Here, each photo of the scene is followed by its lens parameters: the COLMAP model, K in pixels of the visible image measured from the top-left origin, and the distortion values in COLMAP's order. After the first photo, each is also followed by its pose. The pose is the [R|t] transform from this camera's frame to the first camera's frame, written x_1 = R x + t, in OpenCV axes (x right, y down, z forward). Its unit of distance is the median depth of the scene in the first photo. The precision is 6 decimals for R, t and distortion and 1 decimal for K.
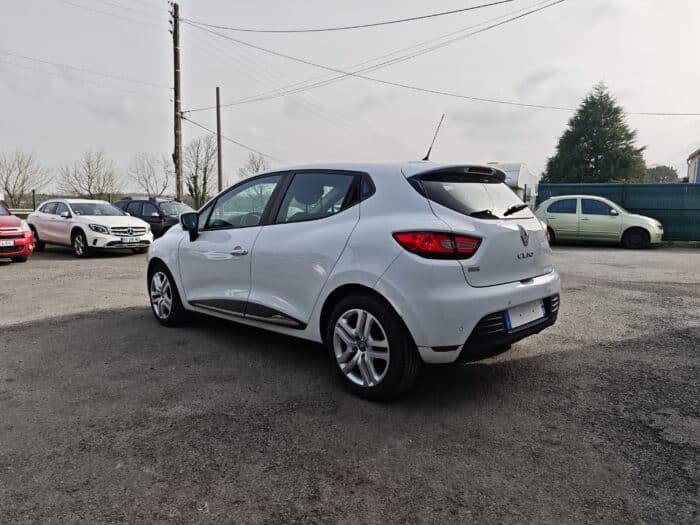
lens RADIAL K [[486.0, 0, 356.7], [0, 486.0, 263.6], [0, 0, 1]] dist [0.000289, 0.000461]
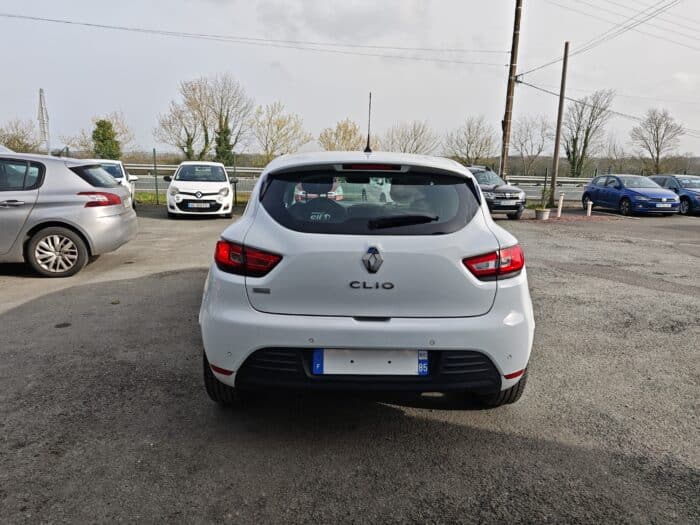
lens RADIAL K [[486.0, 0, 348.3], [0, 486.0, 260.6], [0, 0, 1]] dist [0.000289, 0.000461]
pose [[0.708114, 0.146077, -0.690823, 0.126533], [-0.097631, 0.989225, 0.109100, -0.020191], [0.699316, -0.009809, 0.714745, 0.067948]]
